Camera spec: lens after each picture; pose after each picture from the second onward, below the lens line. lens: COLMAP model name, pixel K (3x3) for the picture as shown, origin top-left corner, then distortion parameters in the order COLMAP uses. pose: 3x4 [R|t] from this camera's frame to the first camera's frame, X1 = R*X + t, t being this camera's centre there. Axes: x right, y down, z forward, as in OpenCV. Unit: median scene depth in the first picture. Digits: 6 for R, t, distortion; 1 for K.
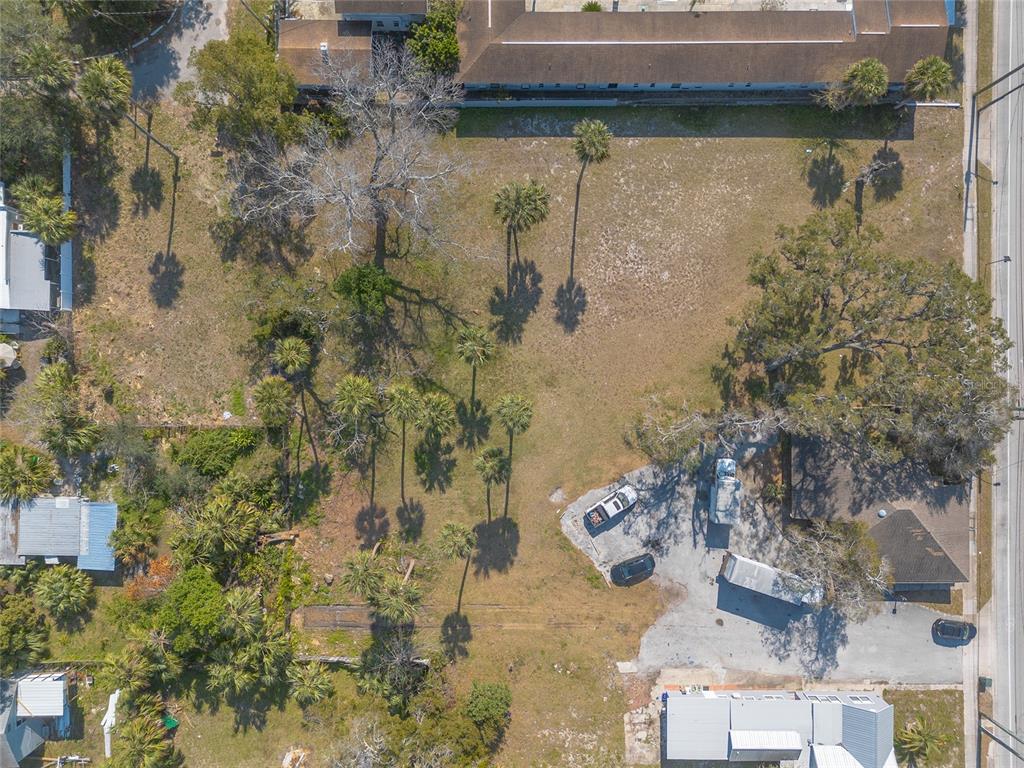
lens RADIAL K [[723.5, 0, 512.0], [0, 723.5, 384.0], [0, 0, 1]] dist [0.086259, -0.081065]
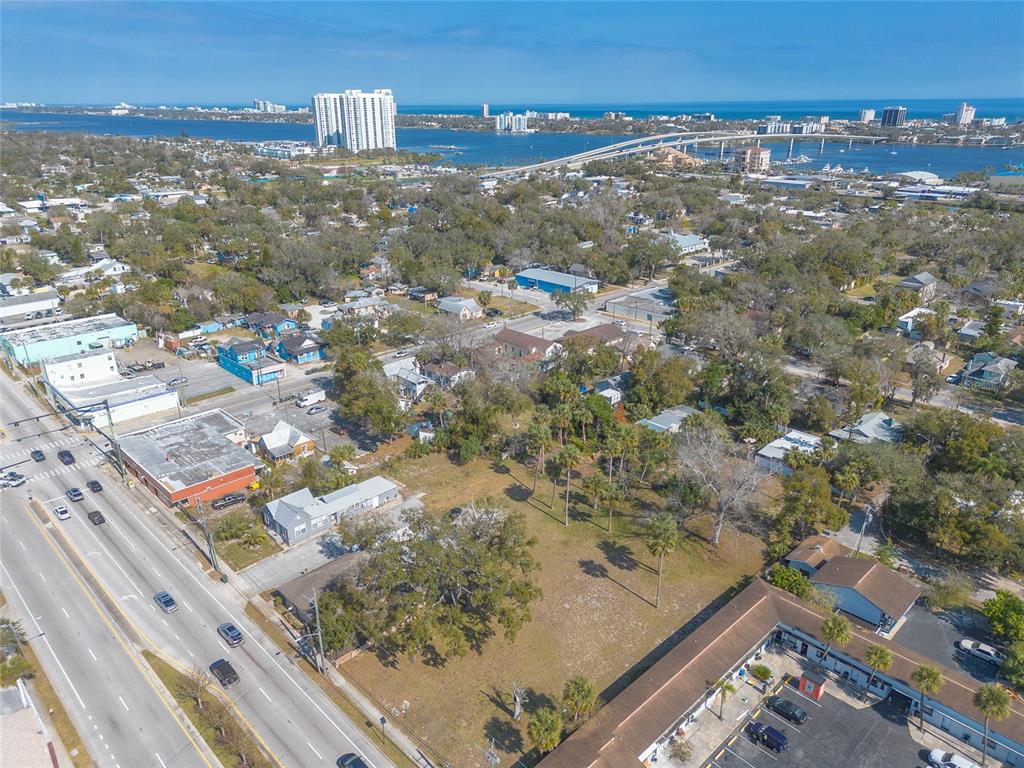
lens RADIAL K [[722.5, 0, 509.9], [0, 722.5, 383.3], [0, 0, 1]] dist [0.092629, -0.101331]
pose [[-0.720451, 0.254886, -0.644967, 1.090729], [-0.693497, -0.269372, 0.668207, -0.900293], [-0.003419, 0.928693, 0.370833, 0.072013]]
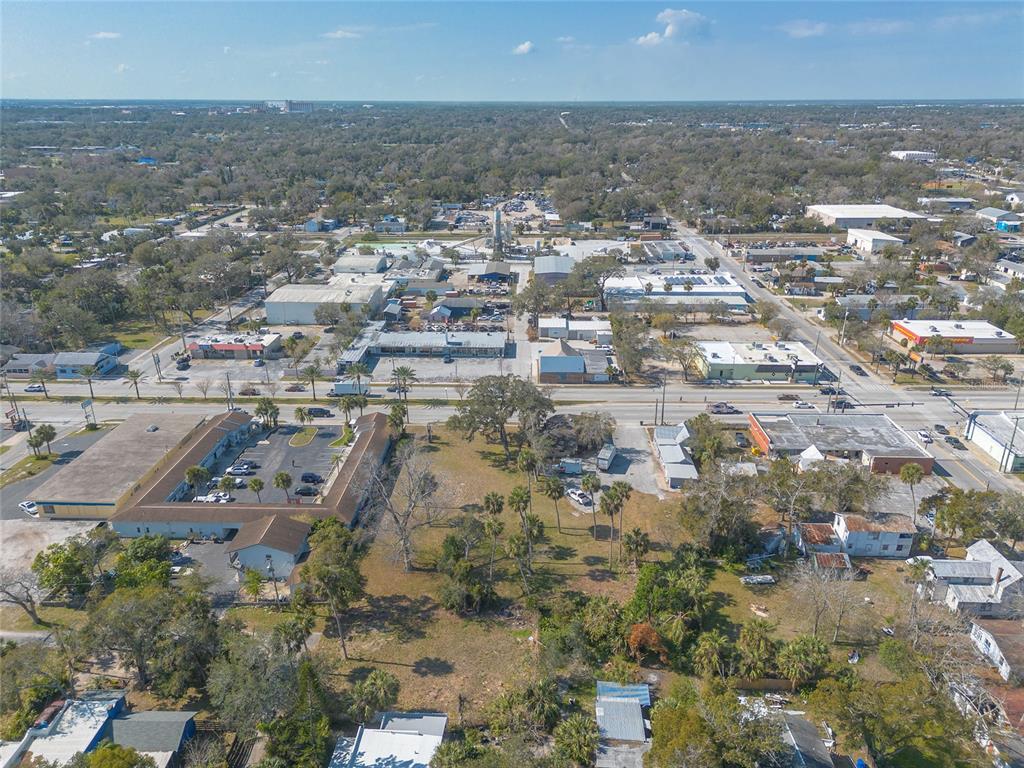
lens RADIAL K [[723.5, 0, 512.0], [0, 723.5, 384.0], [0, 0, 1]] dist [0.086259, -0.081065]
pose [[0.029431, -0.361430, 0.931935, -1.552578], [0.999479, -0.001720, -0.032231, 0.052339], [0.013252, 0.932398, 0.361191, 0.015998]]
